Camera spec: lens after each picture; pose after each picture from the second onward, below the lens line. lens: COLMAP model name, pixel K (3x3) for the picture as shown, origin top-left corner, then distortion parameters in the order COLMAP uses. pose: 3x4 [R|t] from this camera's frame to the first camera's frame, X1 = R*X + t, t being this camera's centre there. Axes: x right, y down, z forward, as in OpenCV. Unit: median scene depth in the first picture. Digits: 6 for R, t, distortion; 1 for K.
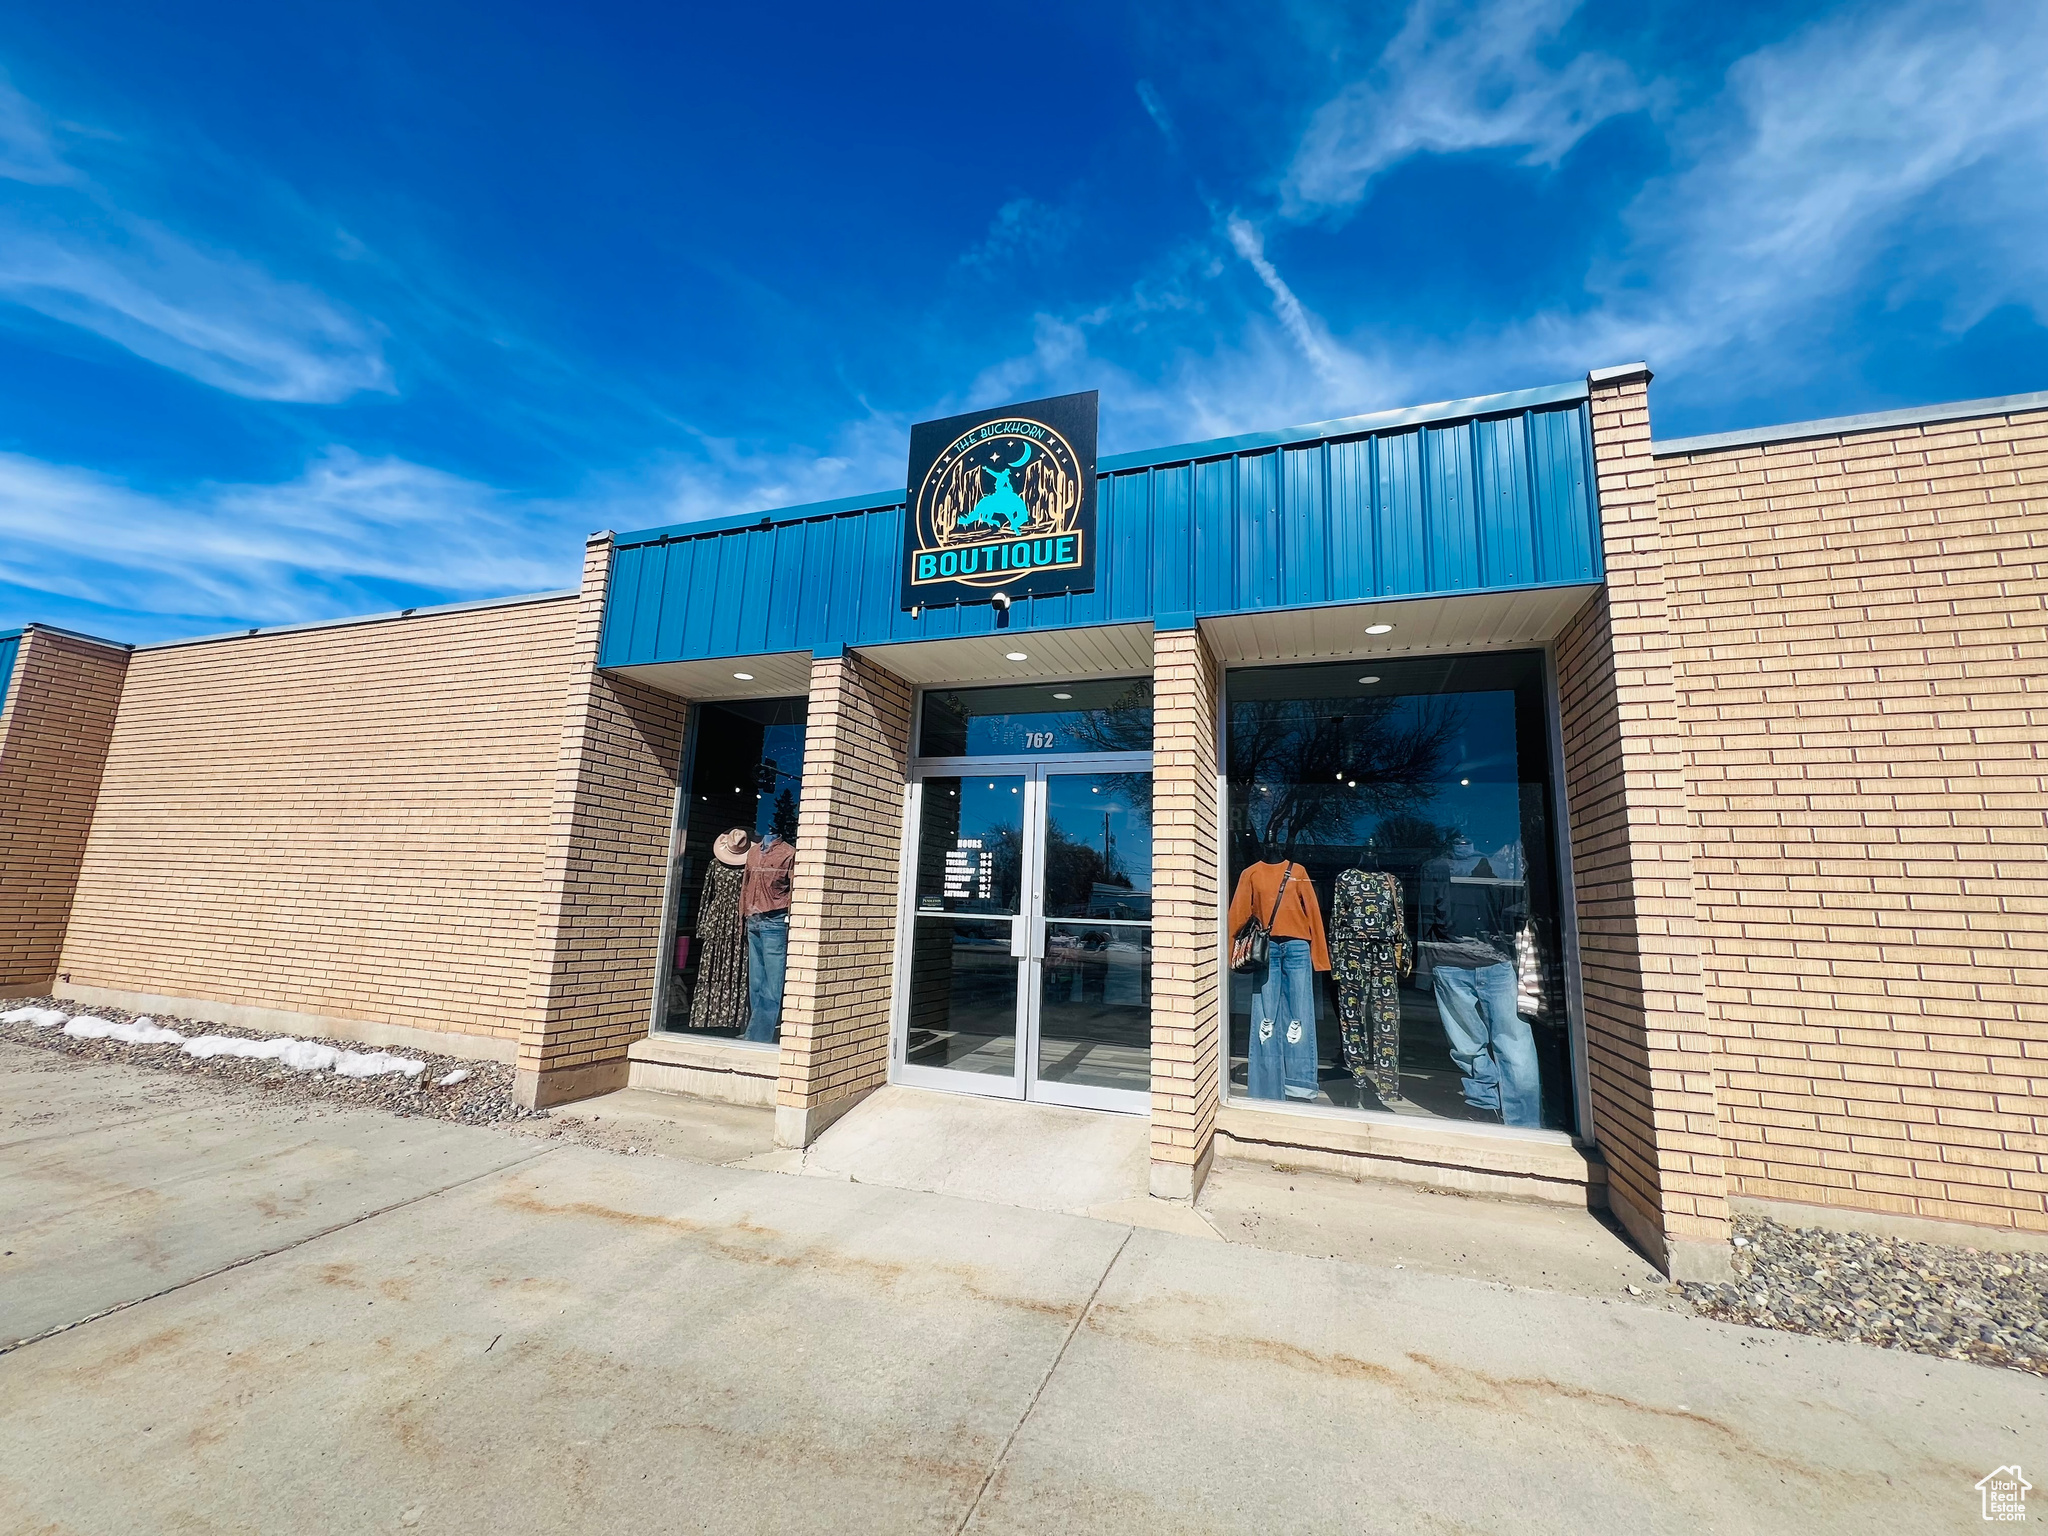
lens RADIAL K [[821.1, 0, 1015.4], [0, 821.1, 764.5], [0, 0, 1]] dist [0.001451, 0.000101]
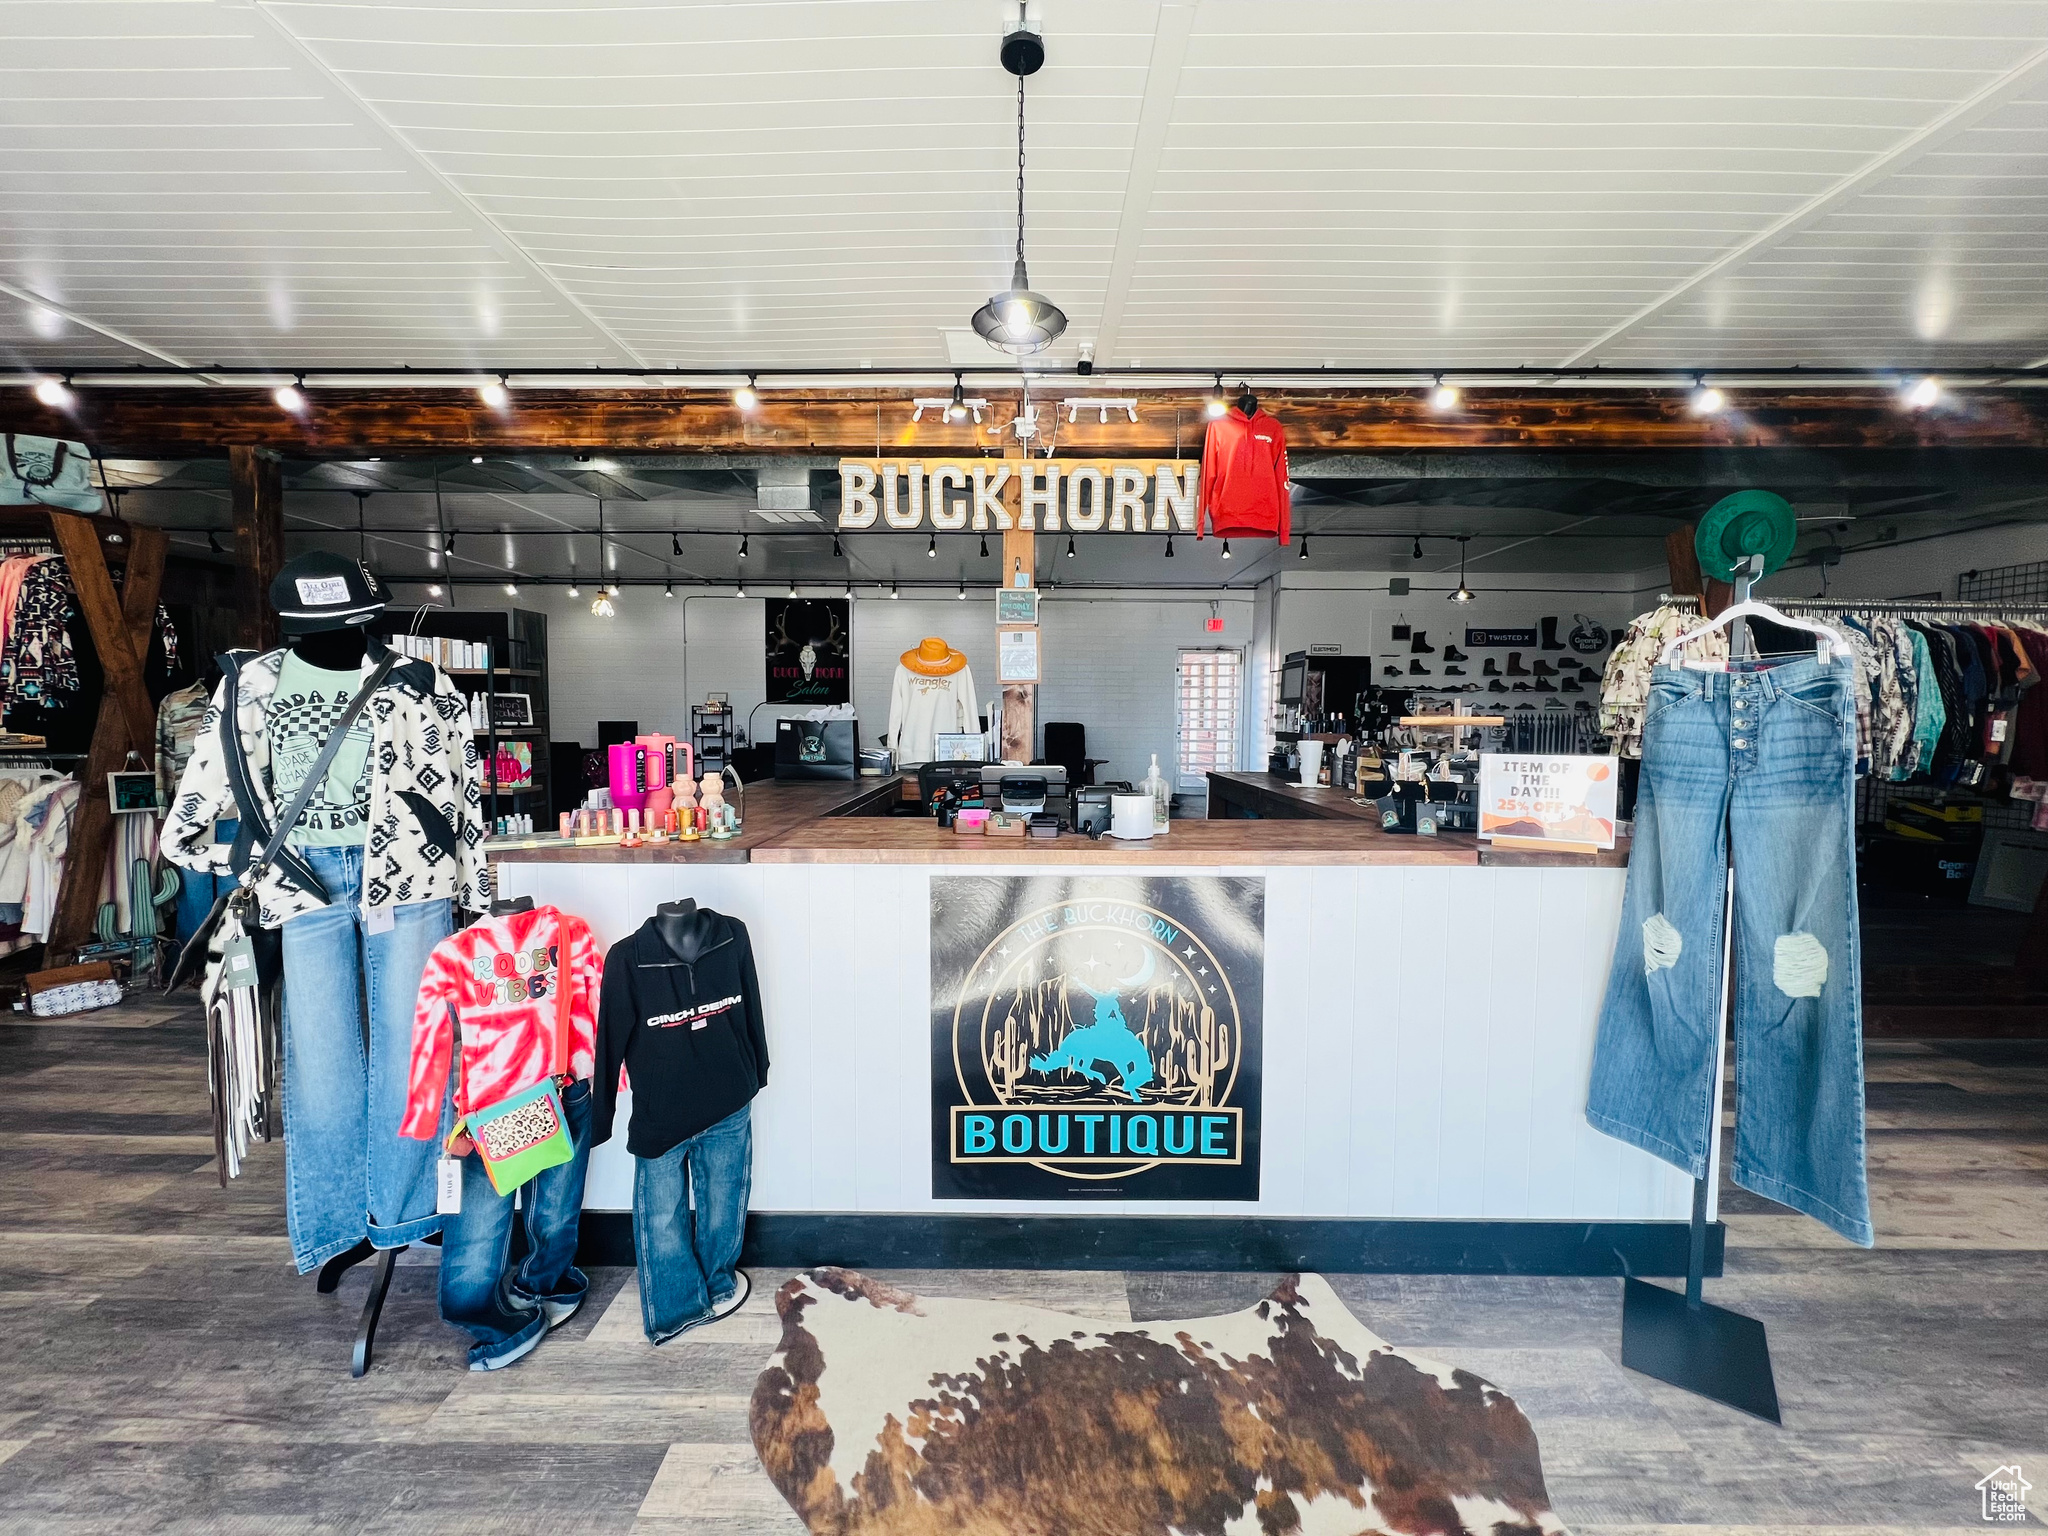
lens RADIAL K [[821.7, 0, 1019.1], [0, 821.7, 765.8], [0, 0, 1]] dist [-0.001256, -0.000079]
pose [[0.937295, -0.055884, 0.344028, -0.267946], [-0.026821, 0.972570, 0.231058, -0.634897], [-0.347504, -0.225796, 0.910086, 0.484866]]
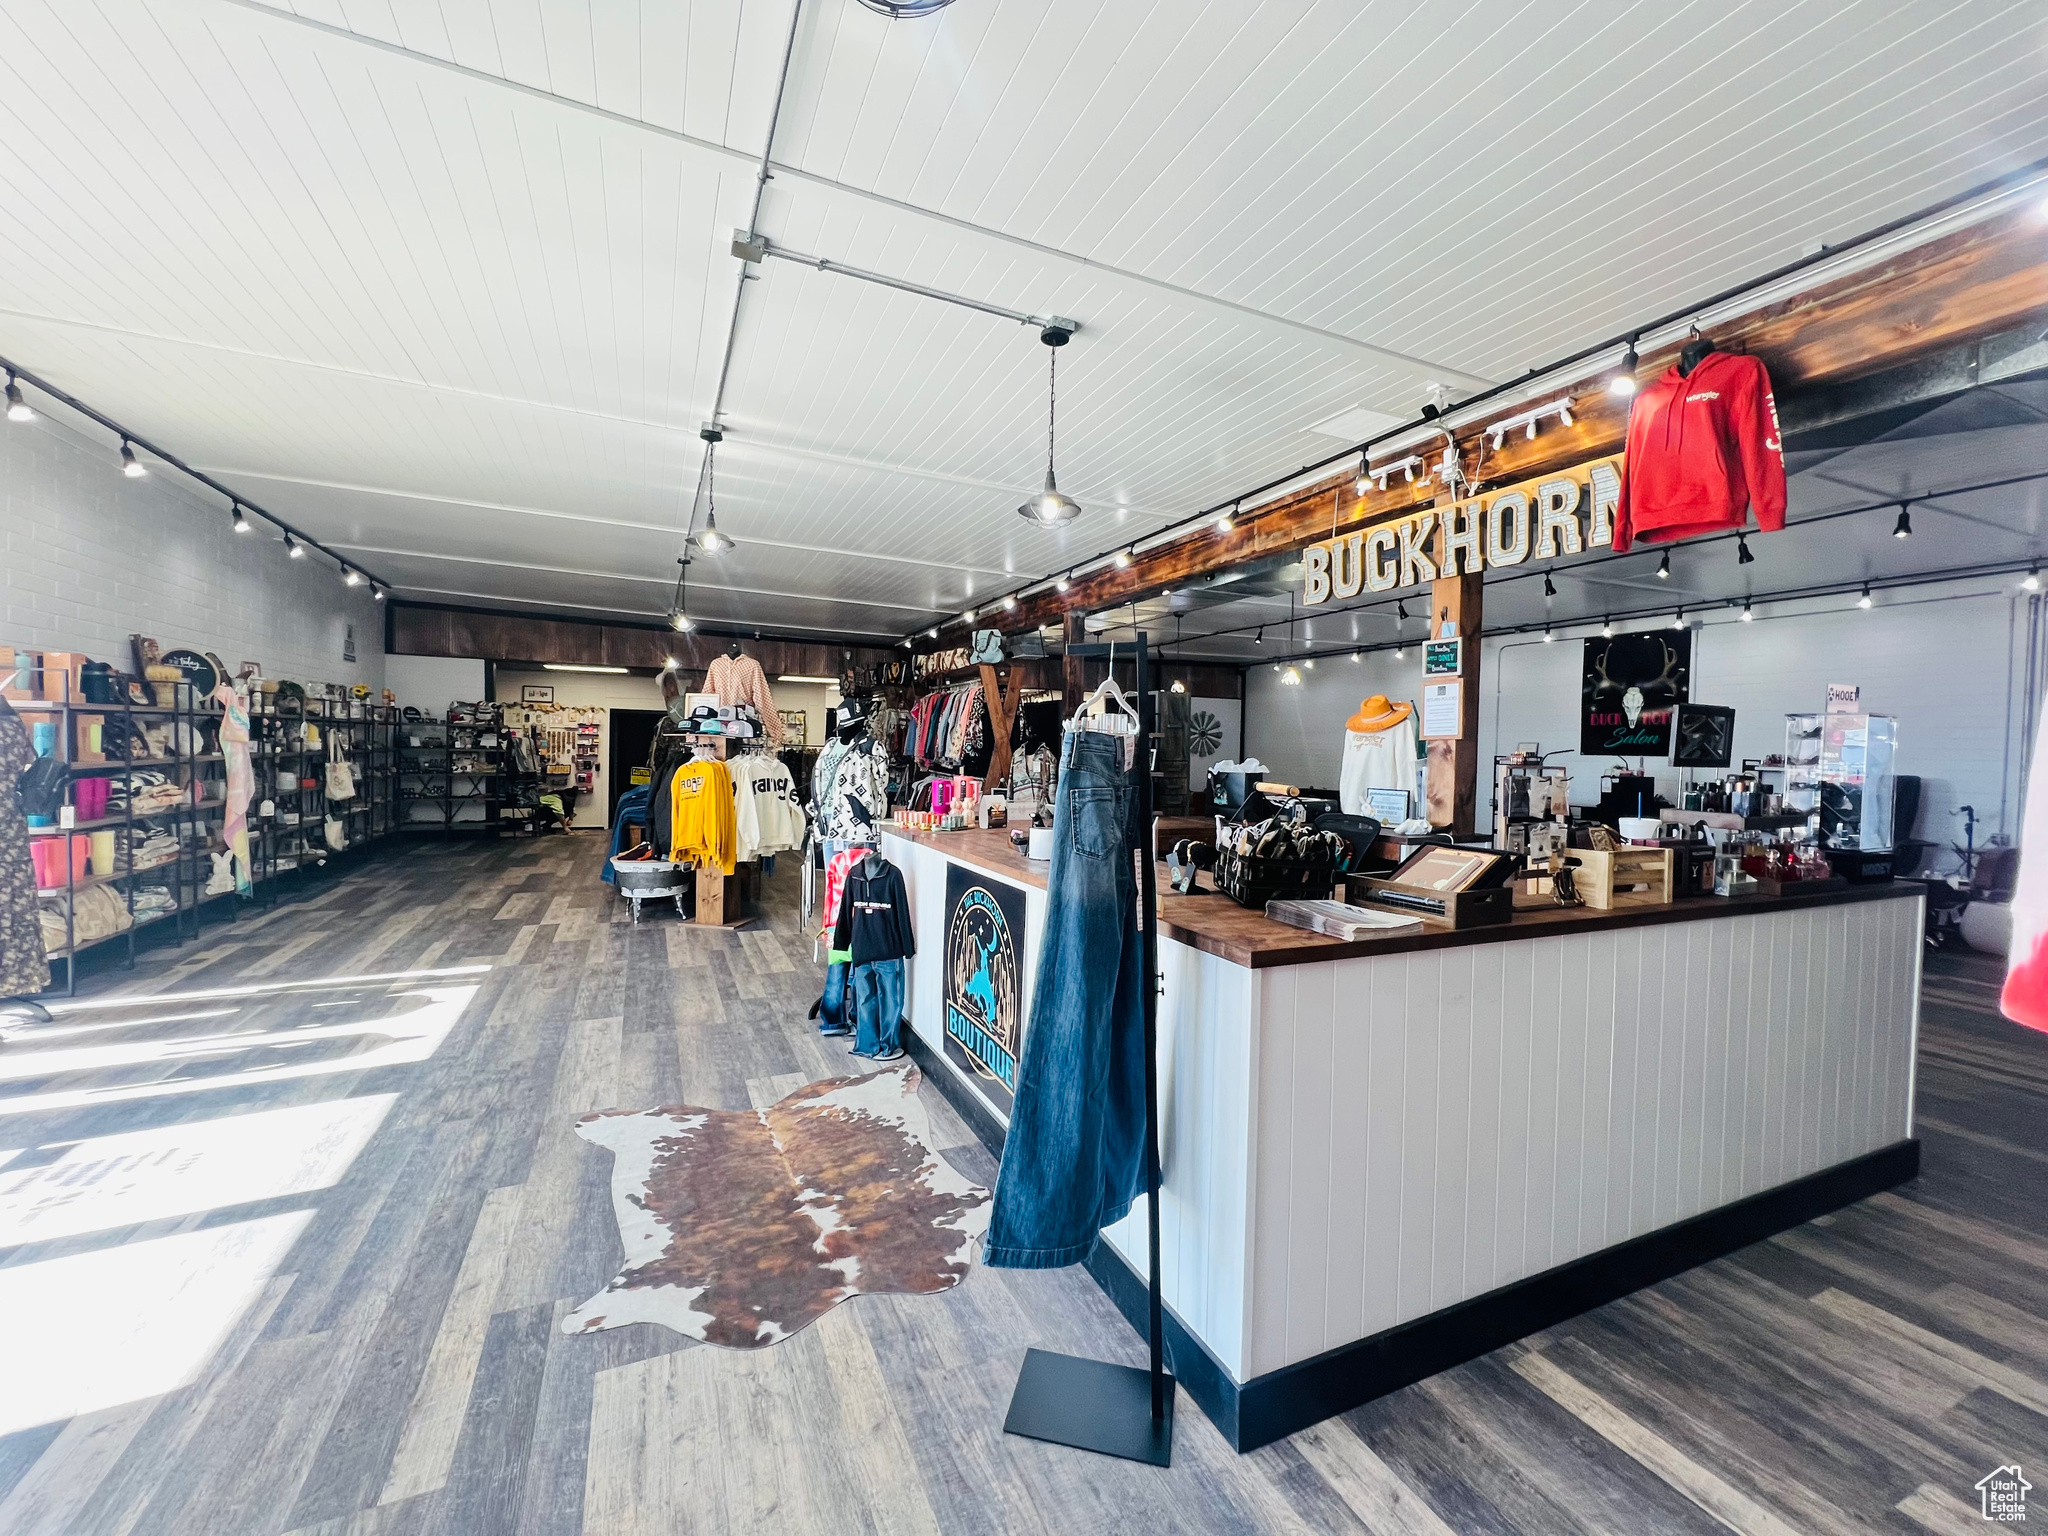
lens RADIAL K [[821.7, 0, 1019.1], [0, 821.7, 765.3], [0, 0, 1]] dist [-0.001256, -0.000079]
pose [[0.706179, -0.013469, -0.707905, 0.654681], [0.128709, 0.985603, 0.109642, -0.638414], [0.696237, -0.168540, 0.697745, 0.393167]]
